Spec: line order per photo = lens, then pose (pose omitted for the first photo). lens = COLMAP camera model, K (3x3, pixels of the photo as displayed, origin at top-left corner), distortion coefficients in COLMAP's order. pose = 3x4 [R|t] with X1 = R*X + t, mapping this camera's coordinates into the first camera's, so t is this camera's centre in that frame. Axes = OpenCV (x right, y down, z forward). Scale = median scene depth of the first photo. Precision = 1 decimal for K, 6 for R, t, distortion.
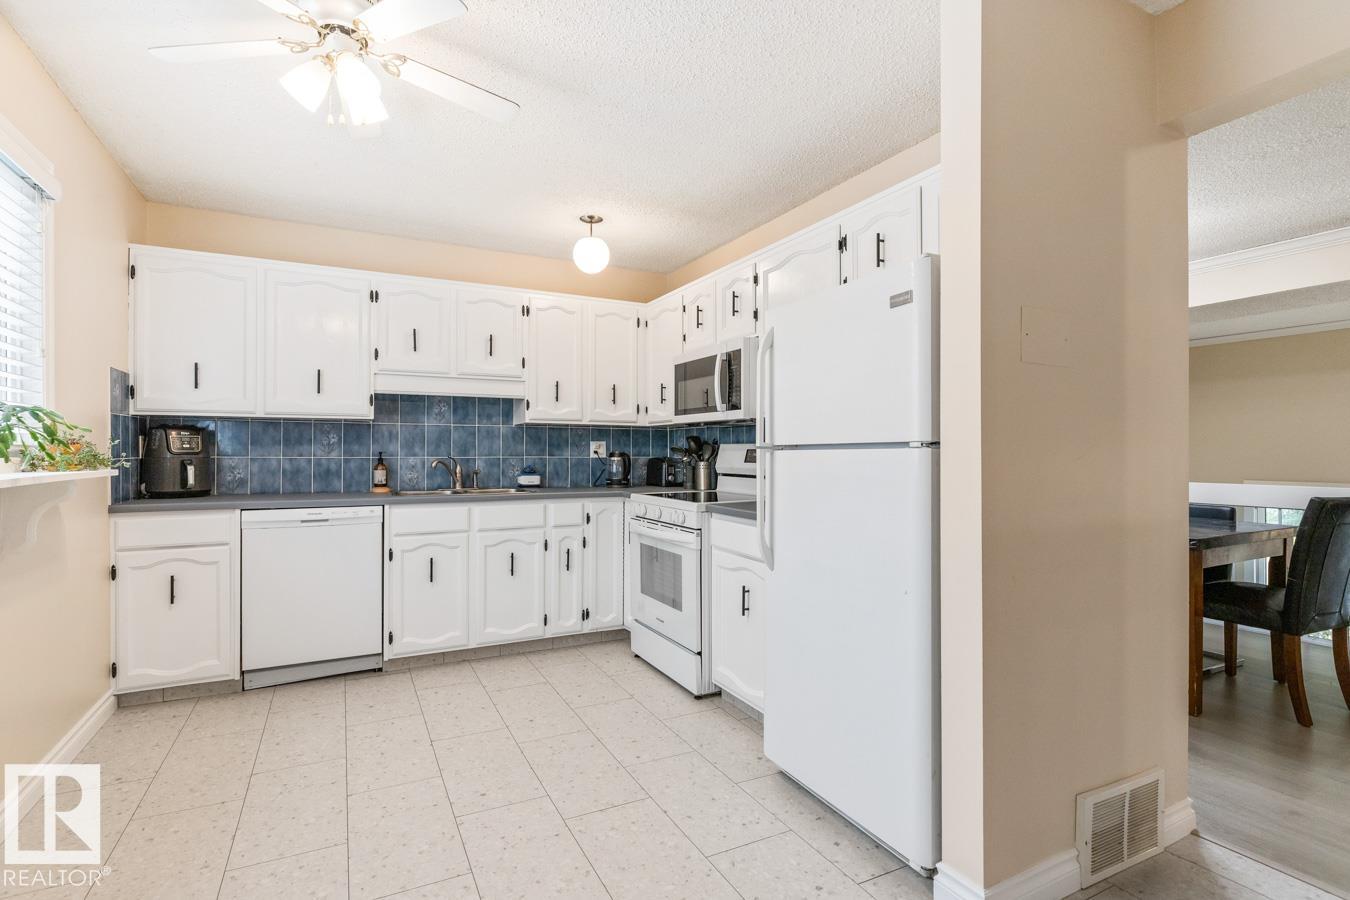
lens RADIAL K [[663.9, 0, 674.4], [0, 663.9, 448.8], [0, 0, 1]] dist [-0.000598, -0.000041]
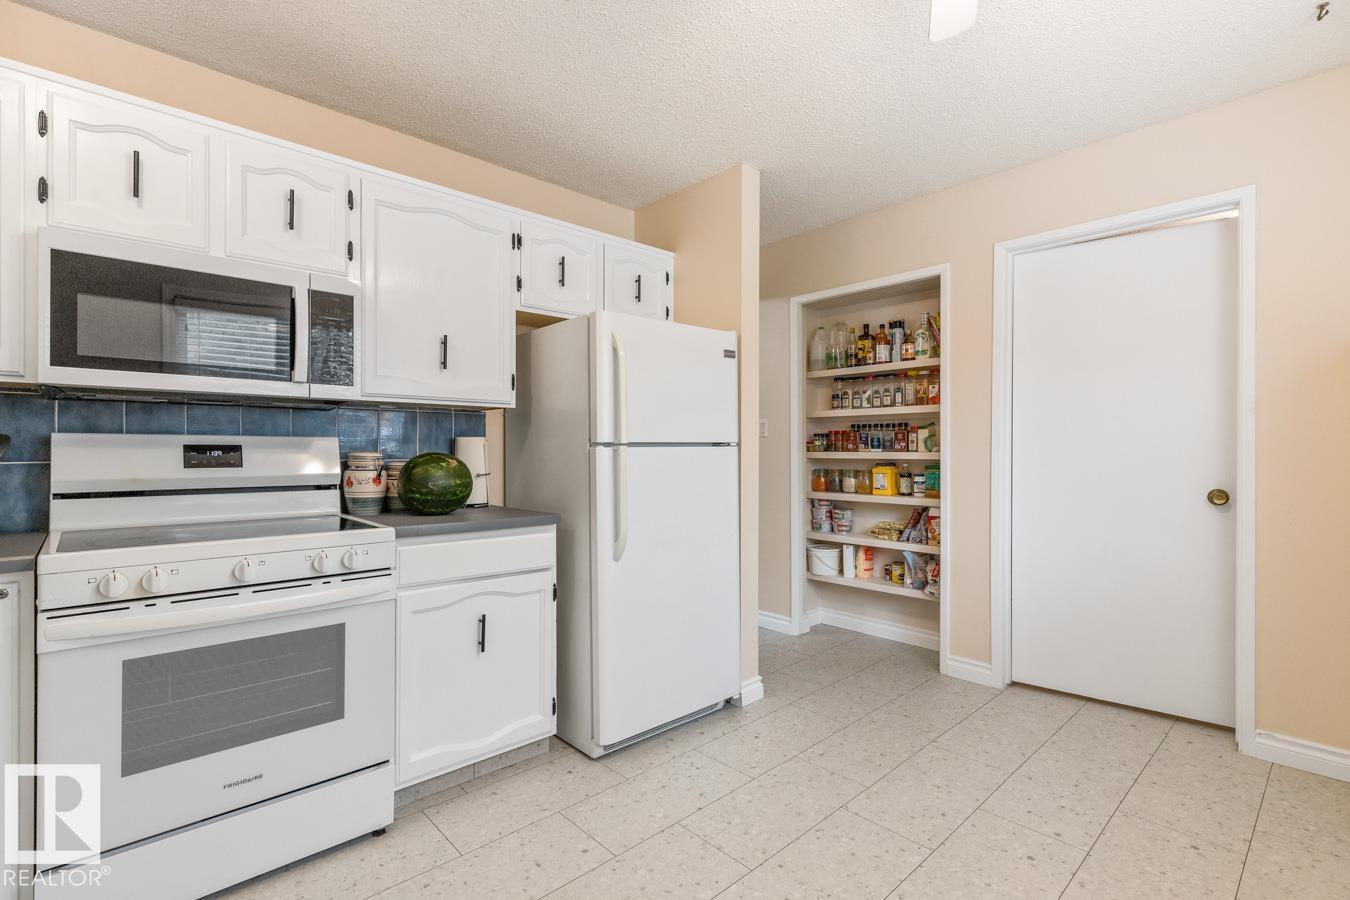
lens RADIAL K [[628.8, 0, 674.7], [0, 628.8, 452.9], [0, 0, 1]] dist [-0.011007, 0.000544]
pose [[-0.281388, -0.000565, 0.959594, -0.739756], [-0.001727, 0.999999, 0.000083, 0.010062], [-0.959593, -0.001634, -0.281388, 1.063511]]
